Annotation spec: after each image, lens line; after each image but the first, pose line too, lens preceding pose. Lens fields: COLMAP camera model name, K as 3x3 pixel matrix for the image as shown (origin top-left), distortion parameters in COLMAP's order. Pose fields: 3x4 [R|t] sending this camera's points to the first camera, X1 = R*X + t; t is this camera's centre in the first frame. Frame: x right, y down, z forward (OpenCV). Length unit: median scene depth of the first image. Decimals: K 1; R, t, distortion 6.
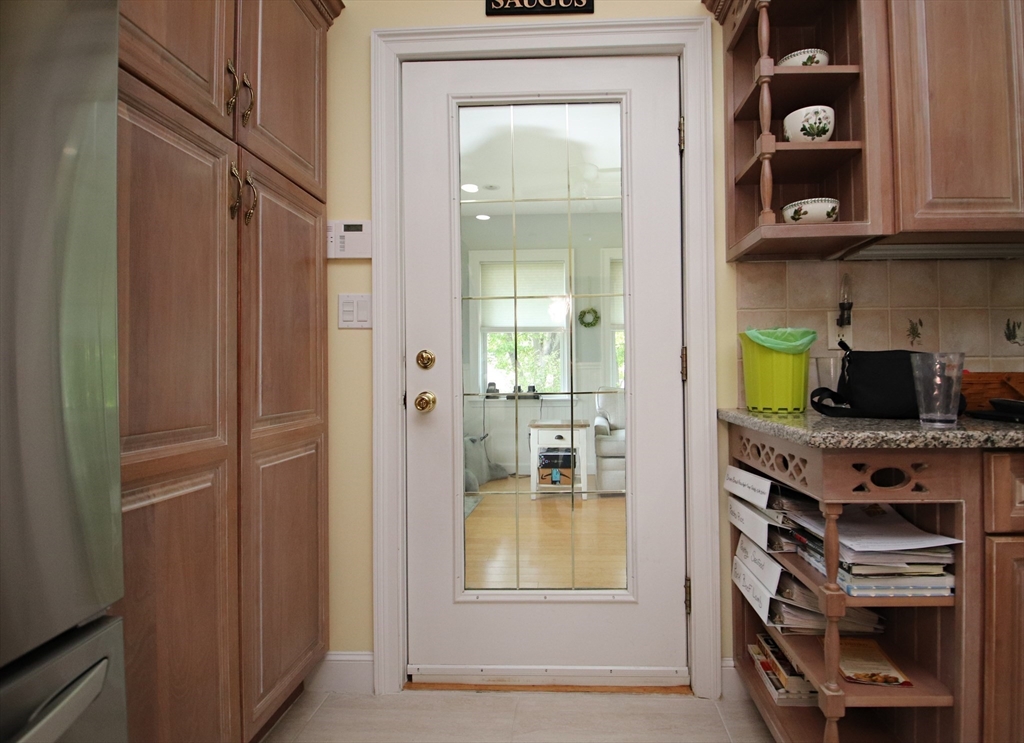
lens RADIAL K [[529.9, 0, 554.7], [0, 529.9, 364.3], [0, 0, 1]] dist [-0.011483, -0.000862]
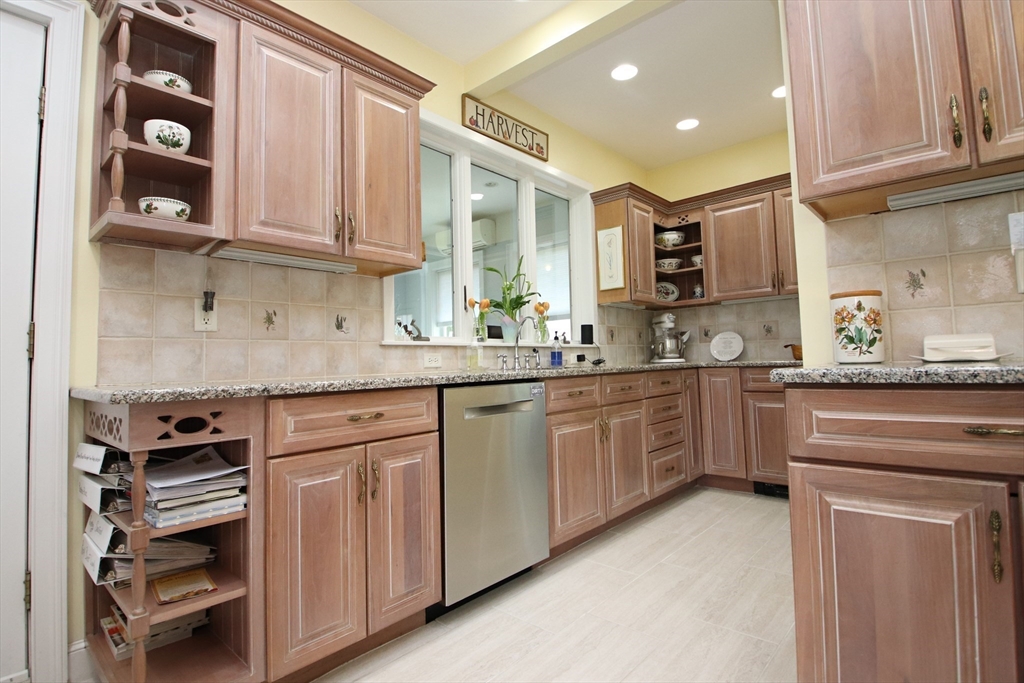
lens RADIAL K [[498.1, 0, 511.8], [0, 498.1, 328.6], [0, 0, 1]] dist [-0.001258, -0.015963]
pose [[0.632700, 0.043715, 0.773162, 0.144356], [0.006136, 0.998091, -0.061454, 0.046899], [-0.774372, 0.043626, 0.631224, -0.276490]]
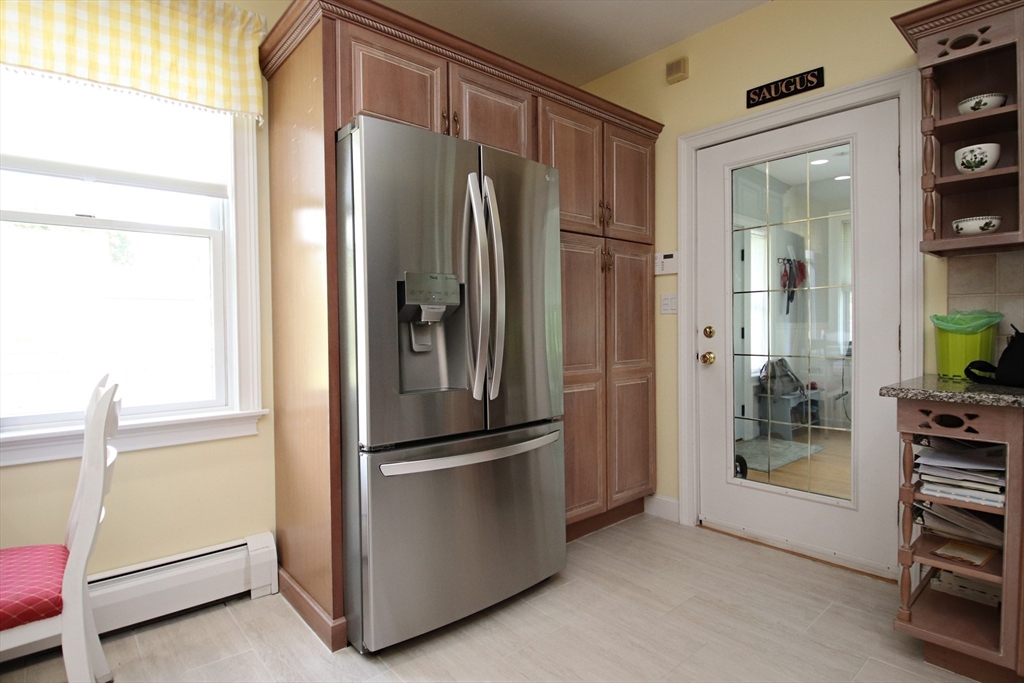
lens RADIAL K [[522.3, 0, 512.0], [0, 522.3, 341.5], [0, 0, 1]] dist [-0.001169, -0.024101]
pose [[0.696967, 0.025341, -0.716655, 0.626780], [0.011608, 0.998846, 0.046608, -0.078402], [0.717009, -0.040803, 0.695868, -0.727553]]
